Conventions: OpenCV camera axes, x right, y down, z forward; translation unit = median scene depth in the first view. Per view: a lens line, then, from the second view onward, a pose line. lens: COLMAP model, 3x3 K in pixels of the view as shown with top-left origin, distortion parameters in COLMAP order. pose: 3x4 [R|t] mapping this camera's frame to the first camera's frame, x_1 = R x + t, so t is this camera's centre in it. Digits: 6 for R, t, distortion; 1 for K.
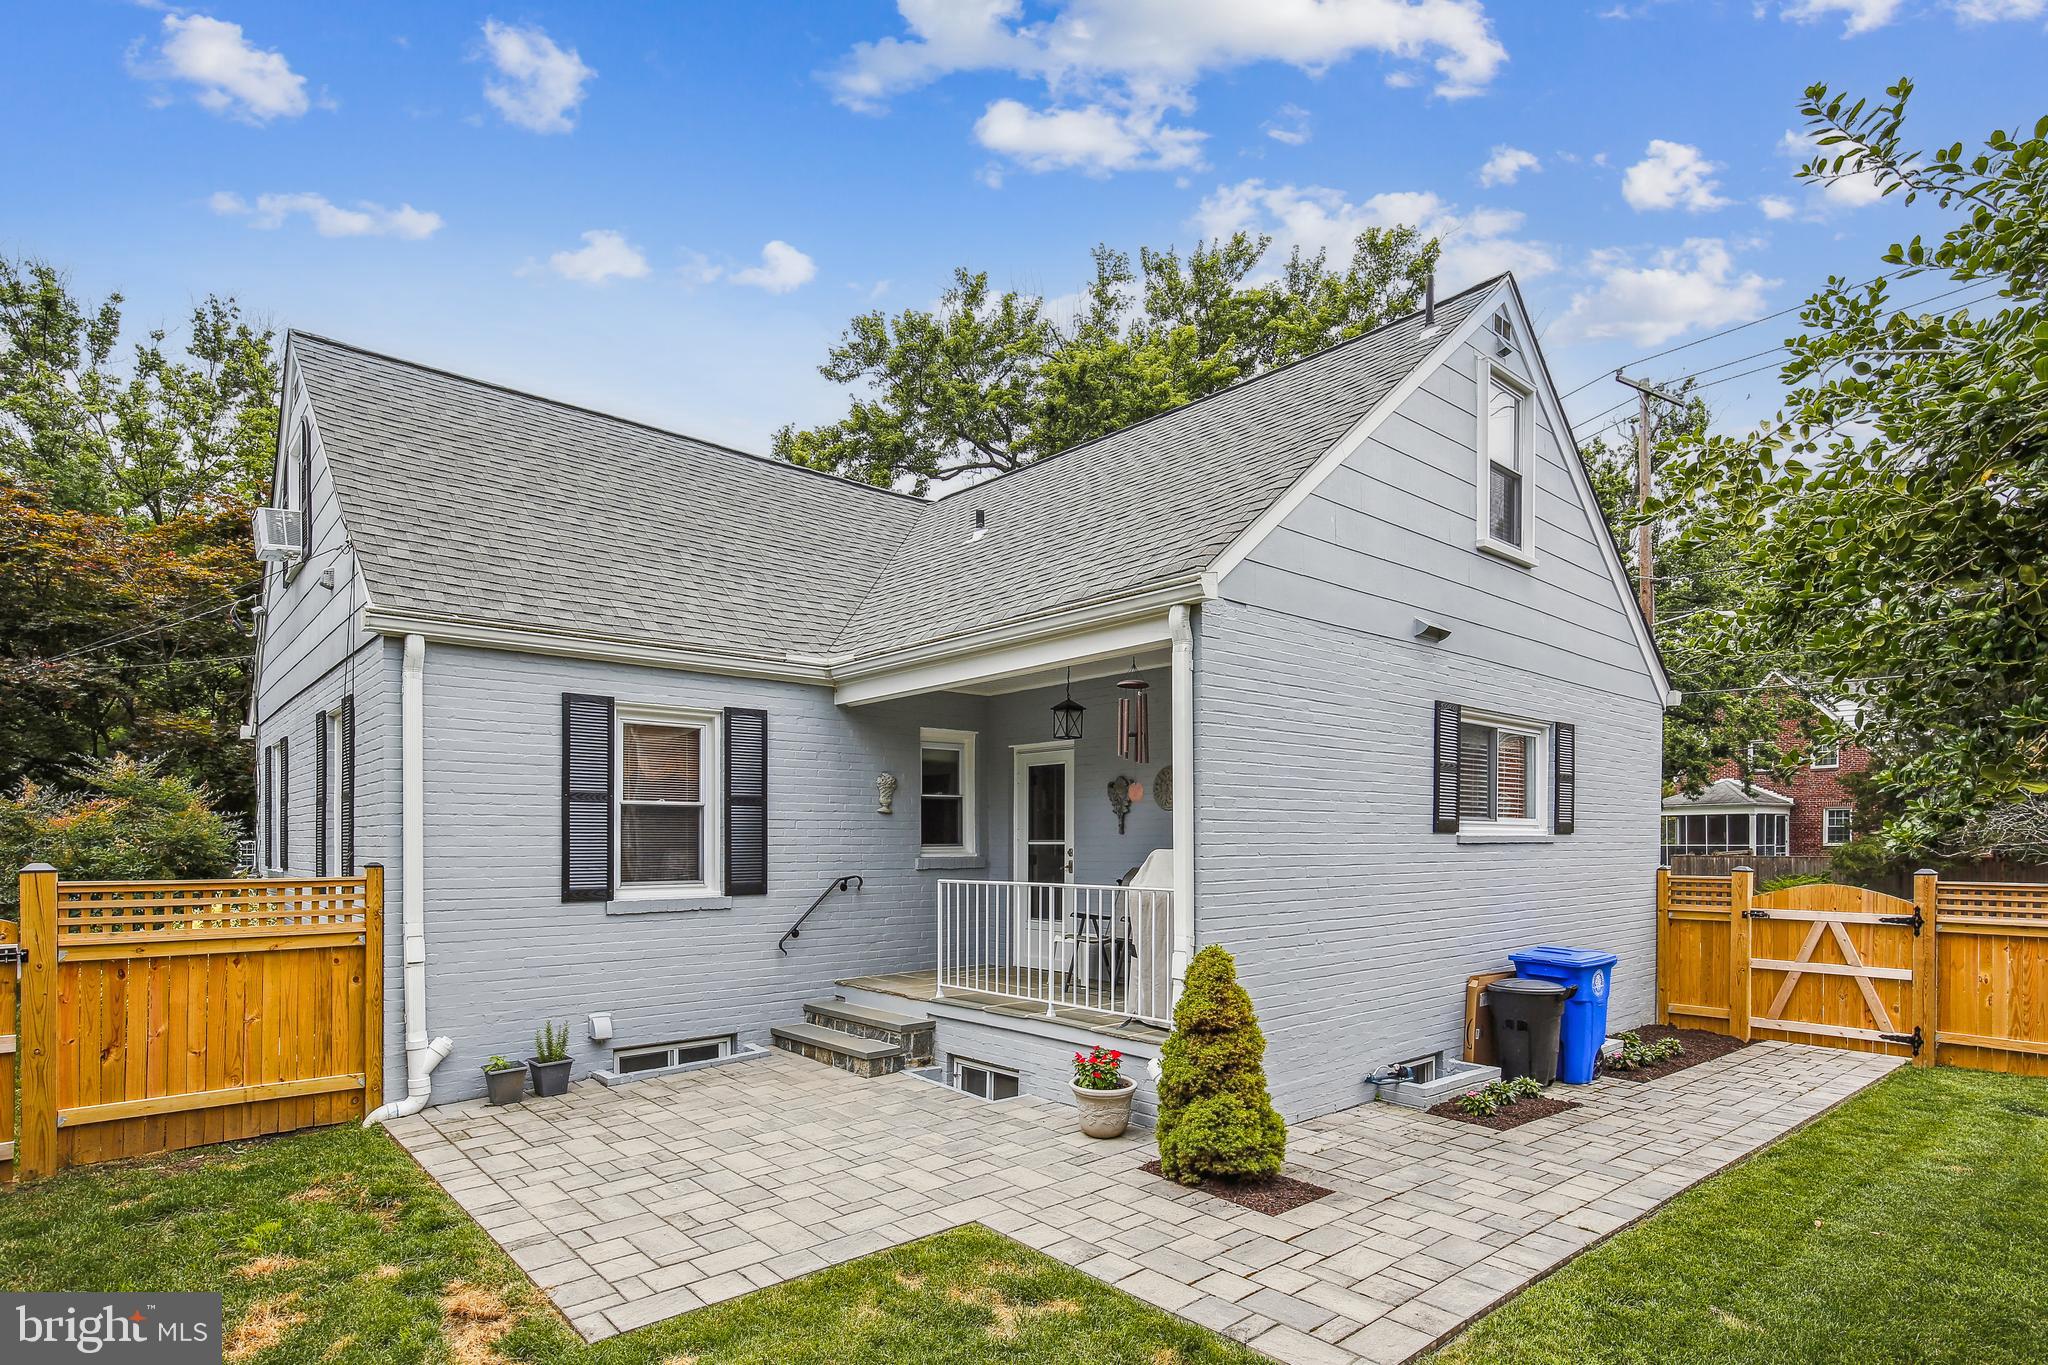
lens RADIAL K [[1060.1, 0, 1022.0], [0, 1060.1, 815.2], [0, 0, 1]] dist [-0.000697, -0.001060]
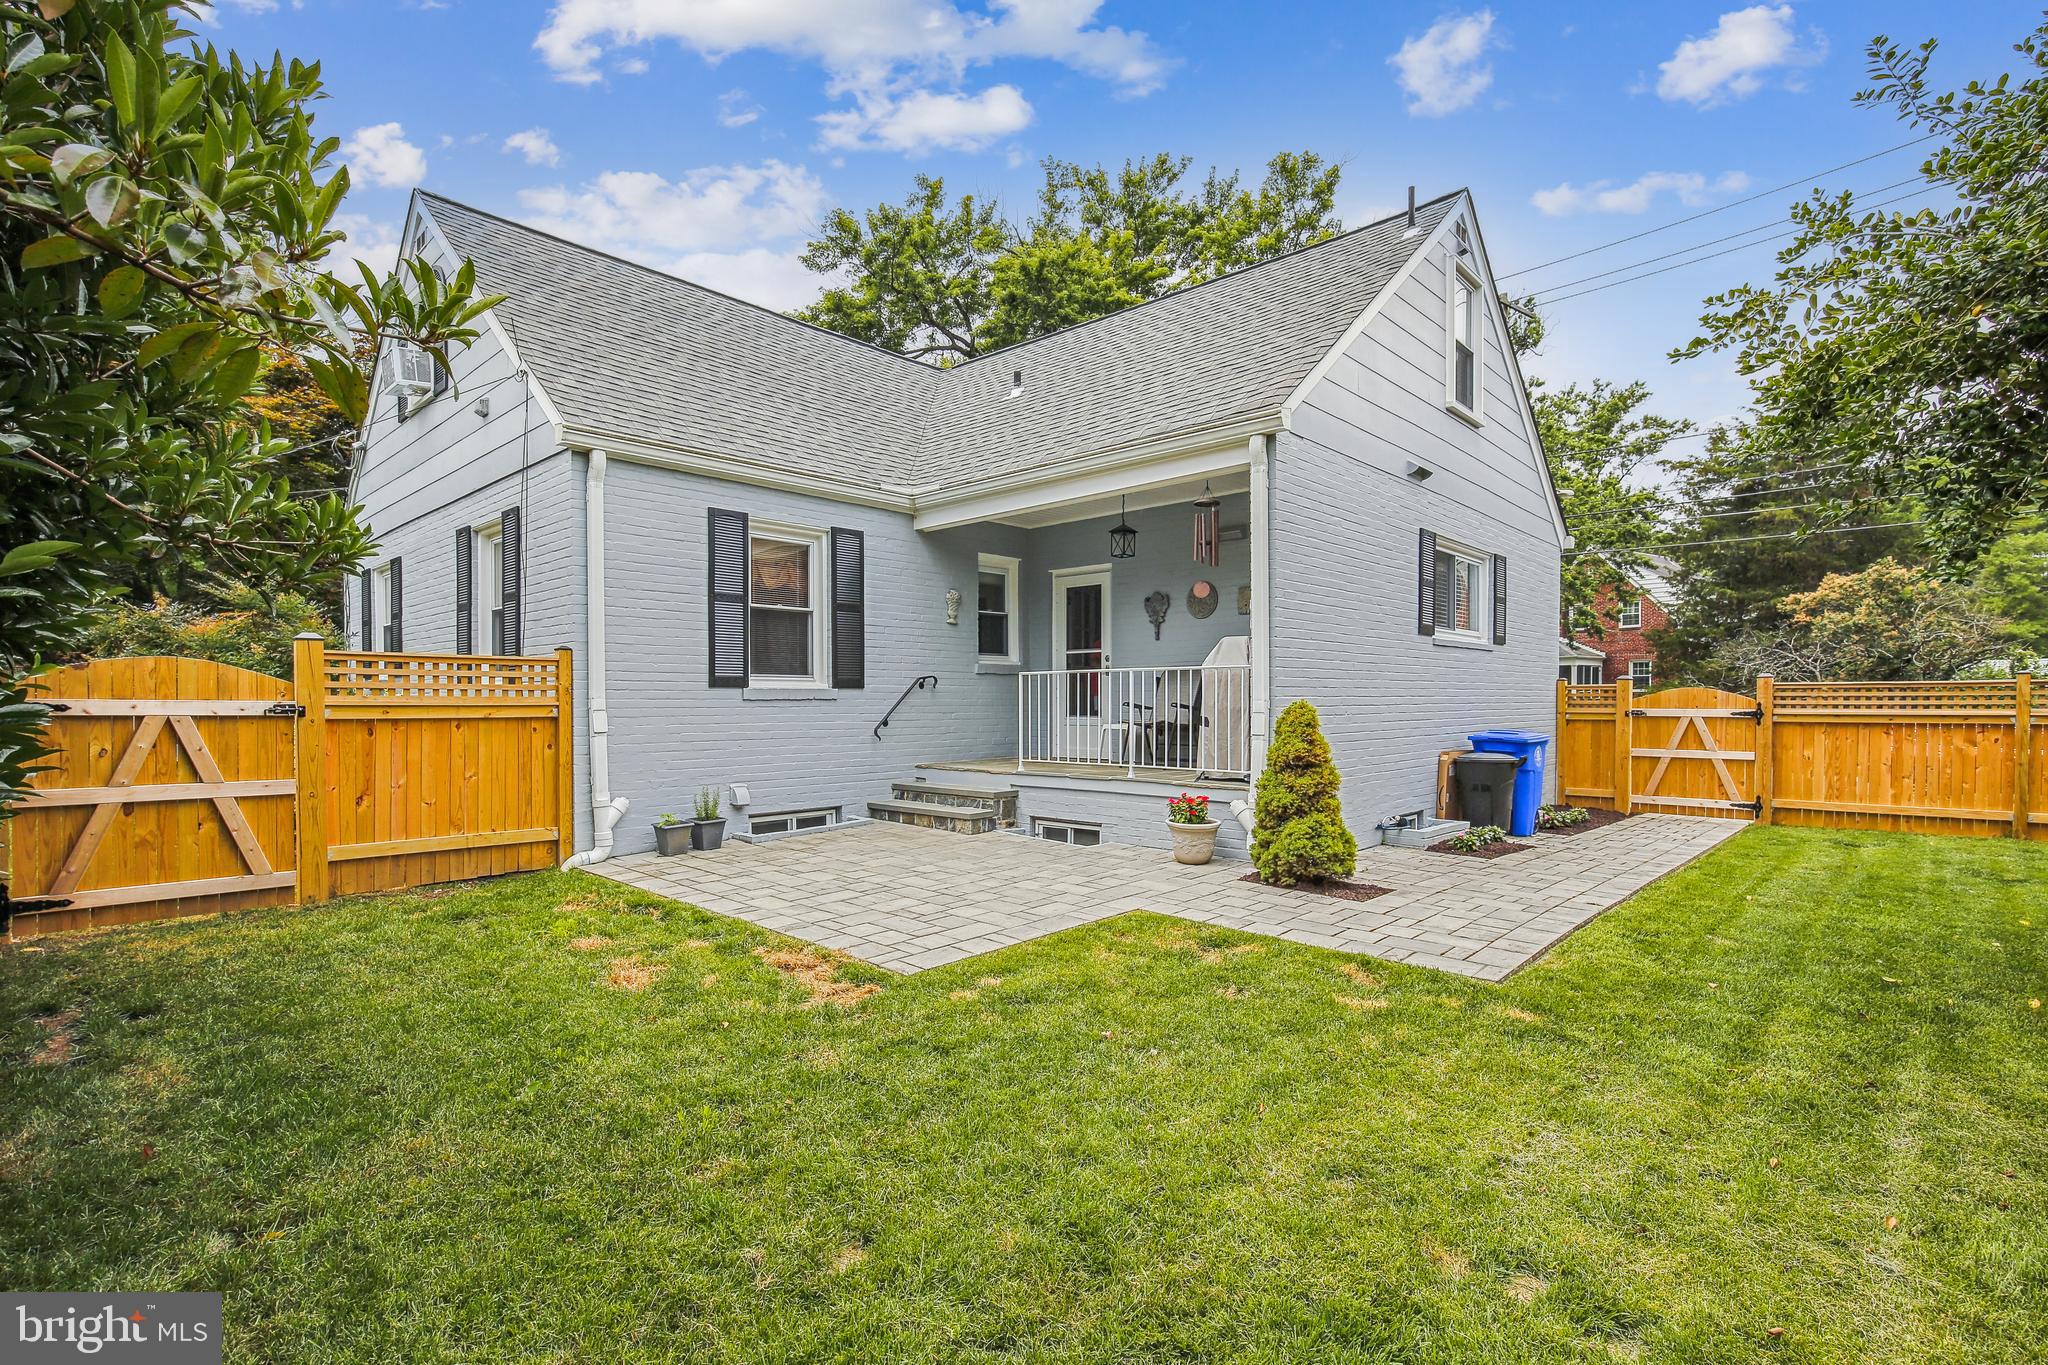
lens RADIAL K [[953.9, 0, 1024.0], [0, 953.9, 682.5], [0, 0, 1]] dist [-0.000831, -0.017151]
pose [[0.995740, 0.000269, 0.092202, -0.162369], [-0.001103, 0.999959, 0.008992, 0.058665], [-0.092196, -0.009055, 0.995700, -0.066229]]
